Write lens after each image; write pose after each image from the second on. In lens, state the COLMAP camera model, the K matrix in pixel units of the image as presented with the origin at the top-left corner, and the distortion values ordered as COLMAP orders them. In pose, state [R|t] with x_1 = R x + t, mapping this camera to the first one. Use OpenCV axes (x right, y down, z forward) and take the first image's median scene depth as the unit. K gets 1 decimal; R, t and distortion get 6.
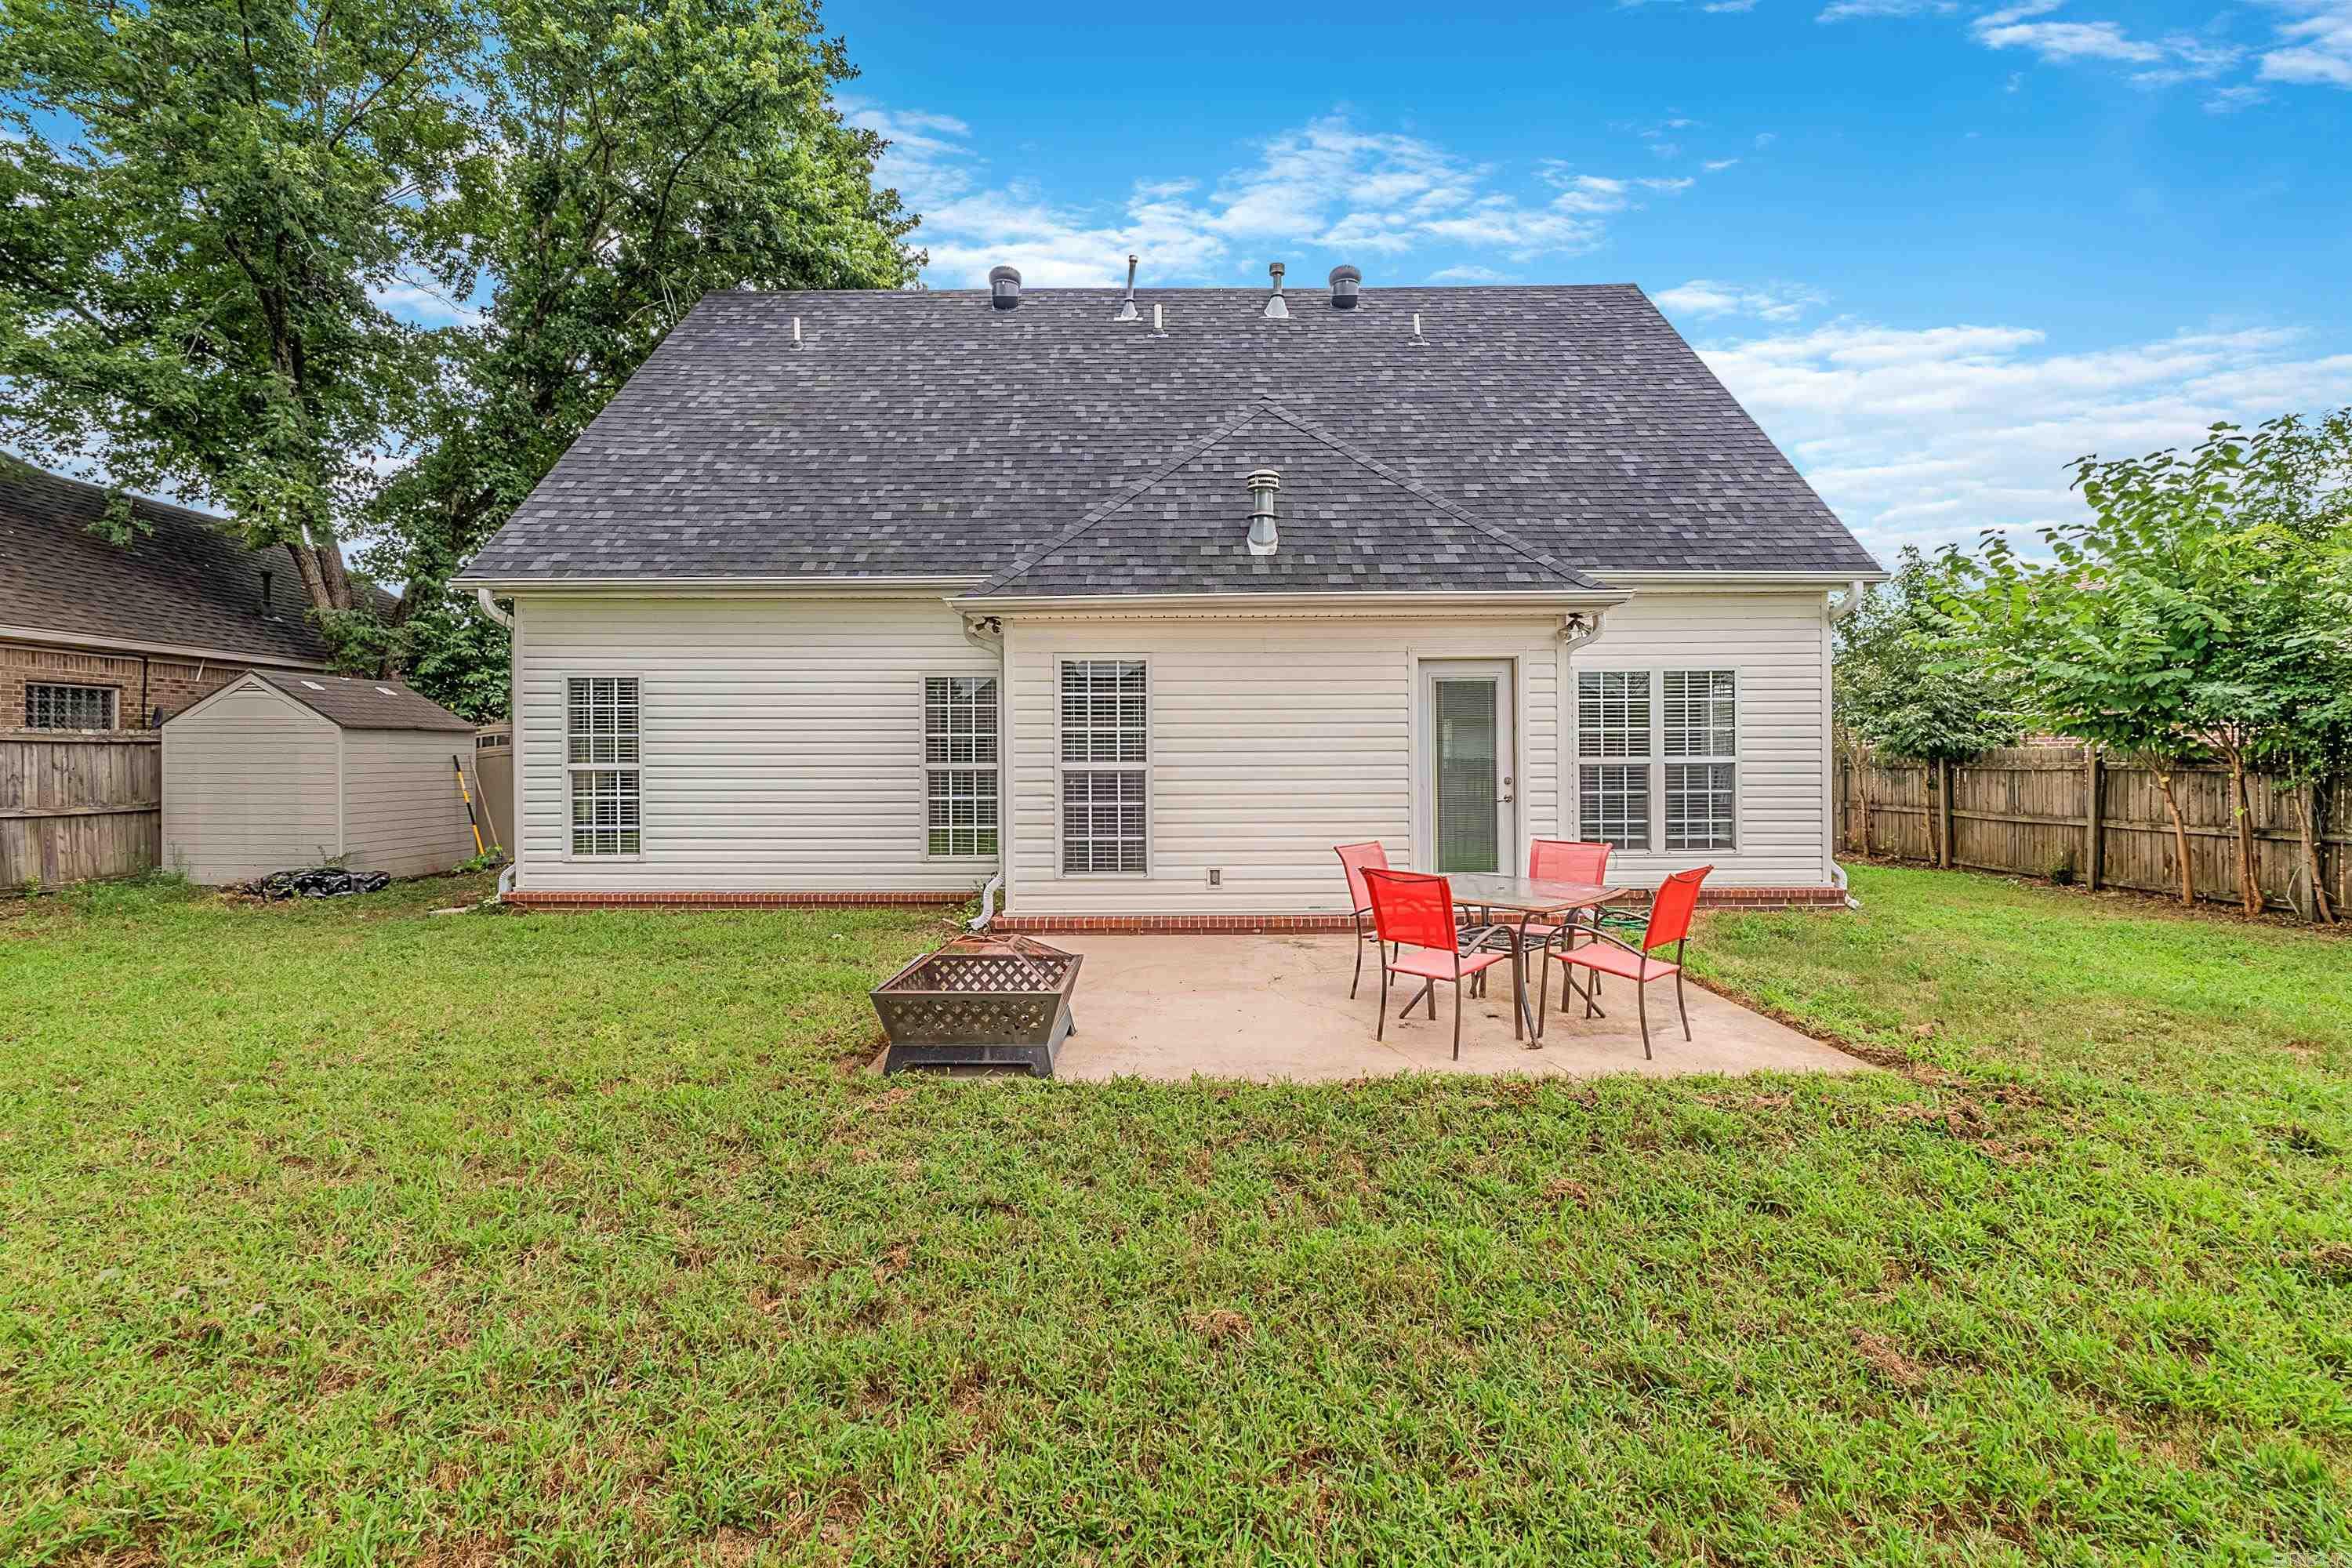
lens RADIAL K [[1006.1, 0, 1176.6], [0, 1006.1, 757.3], [0, 0, 1]] dist [-0.000503, -0.000088]
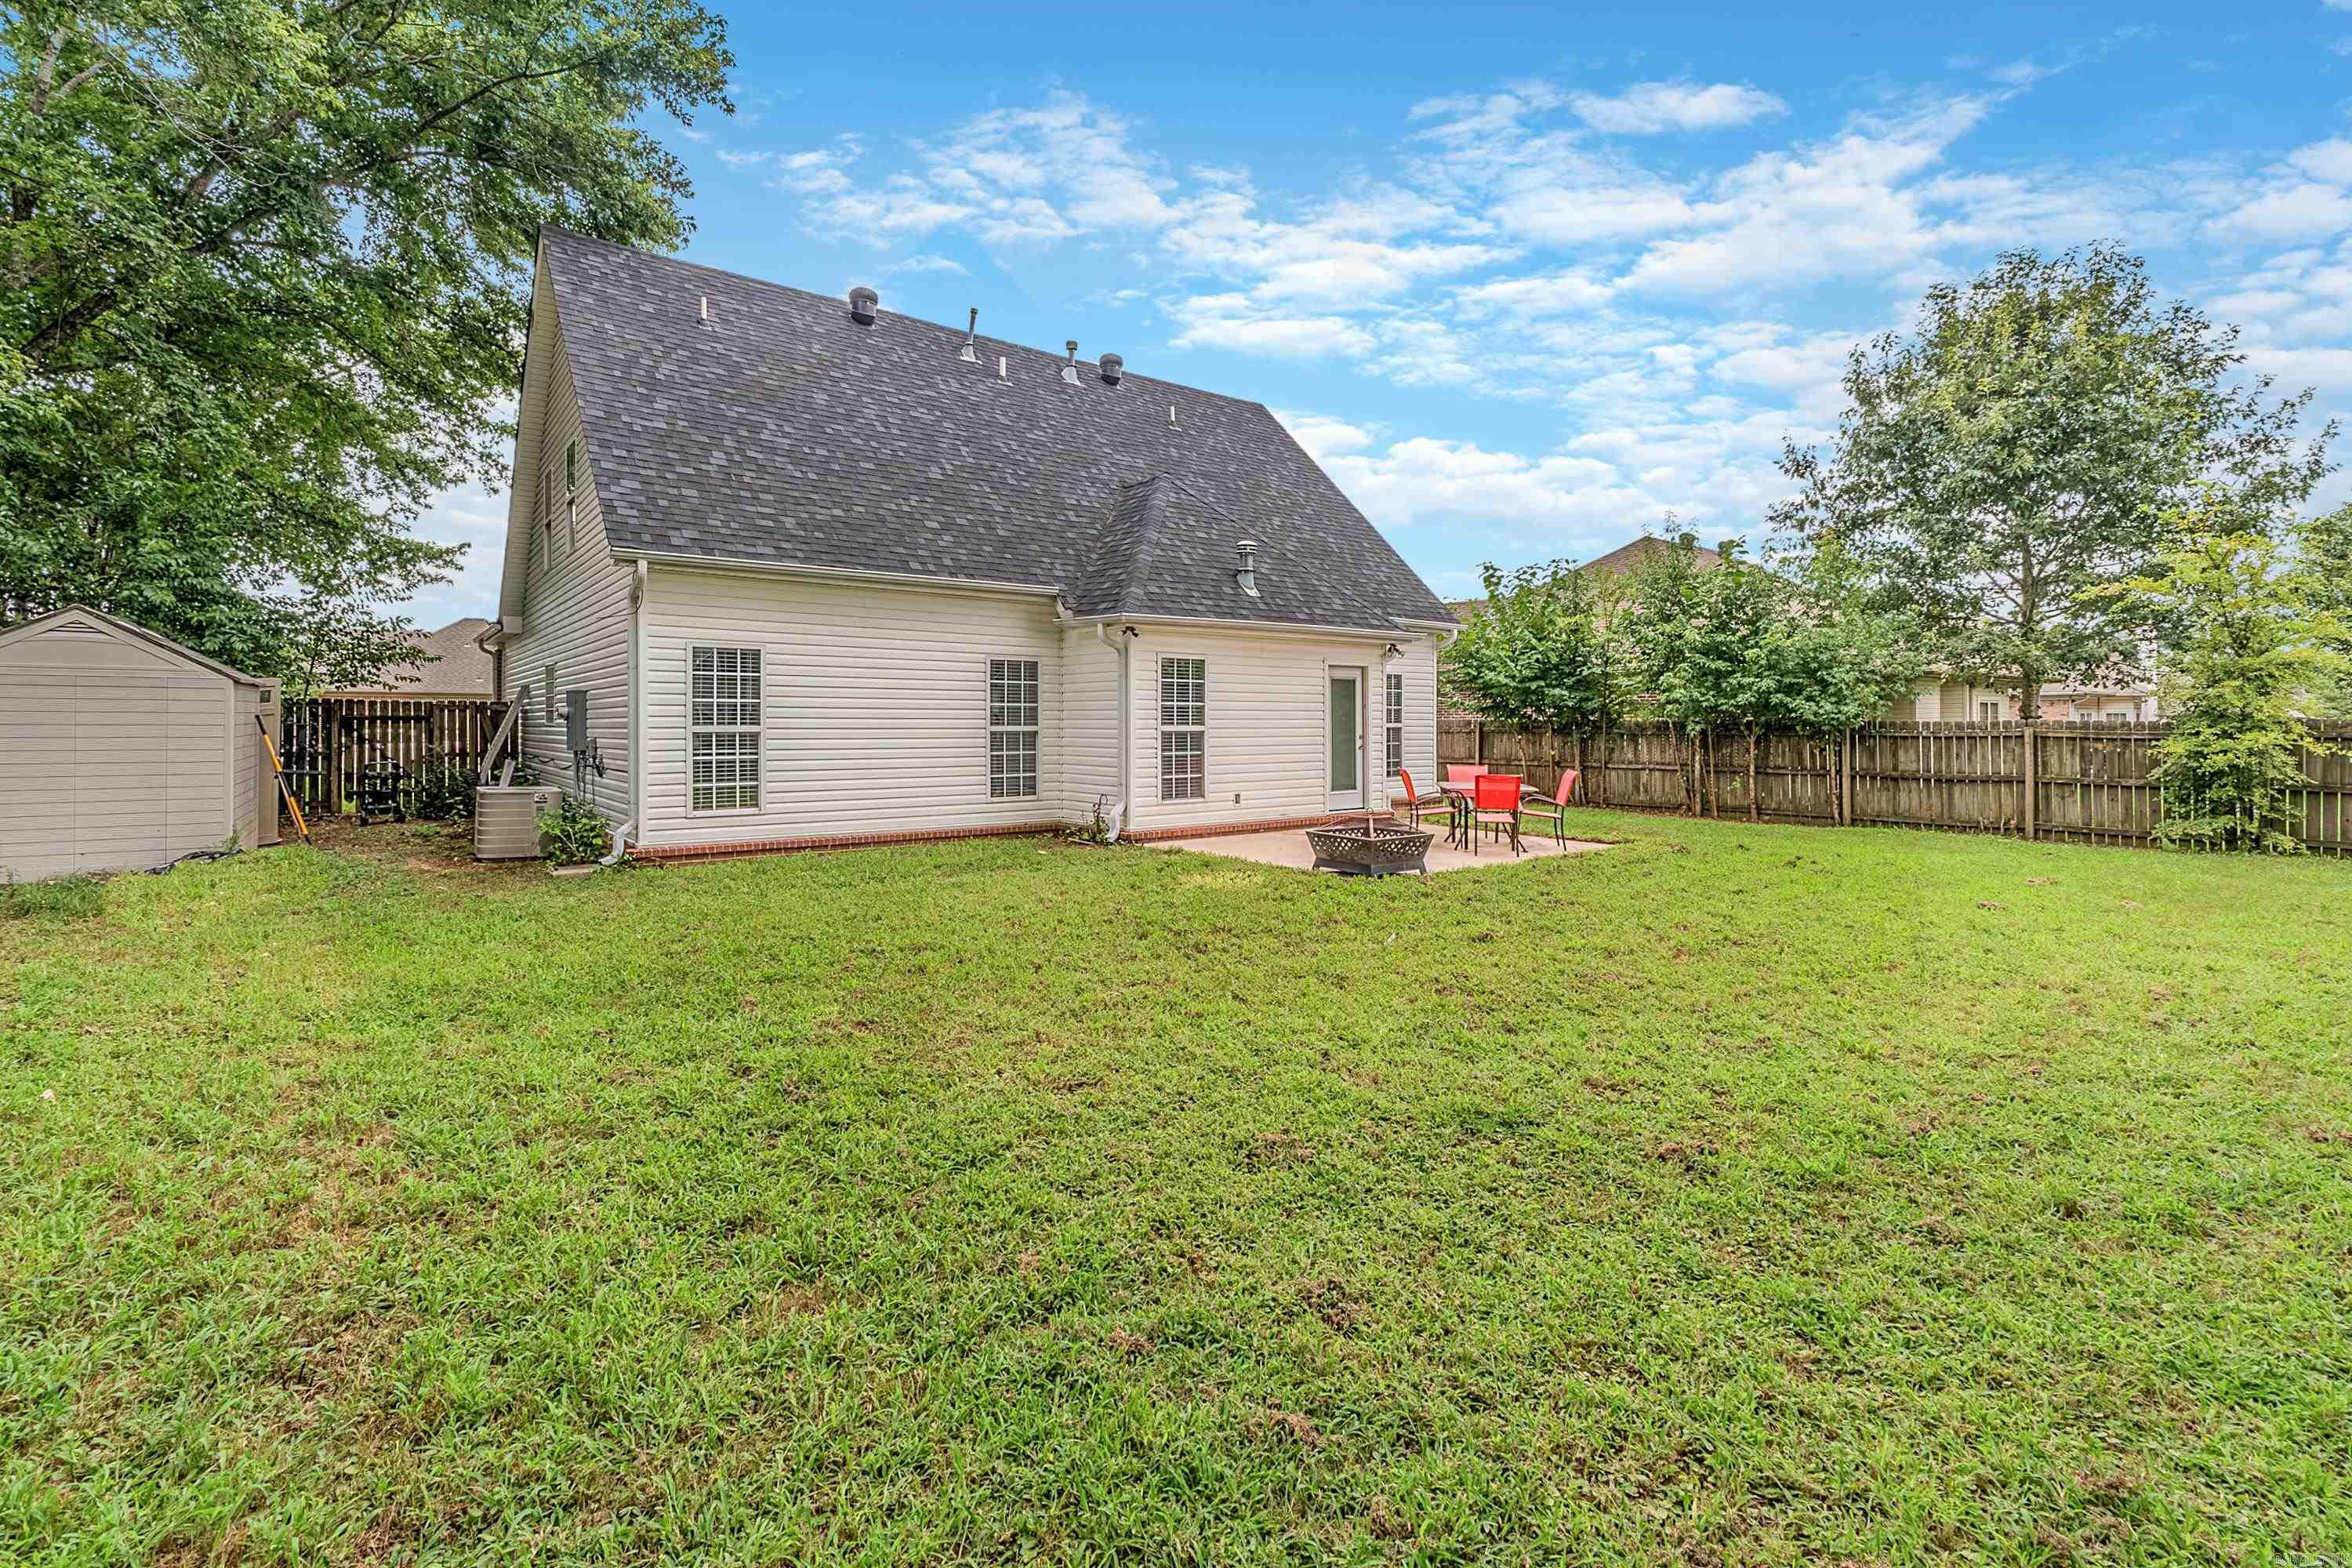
lens RADIAL K [[1045.2, 0, 1174.5], [0, 1045.2, 725.1], [0, 0, 1]] dist [0.000130, -0.000016]
pose [[0.790562, 0.003280, 0.612373, -0.883443], [-0.002133, 0.999994, -0.002602, 0.007005], [-0.612378, 0.000751, 0.790565, -0.199787]]
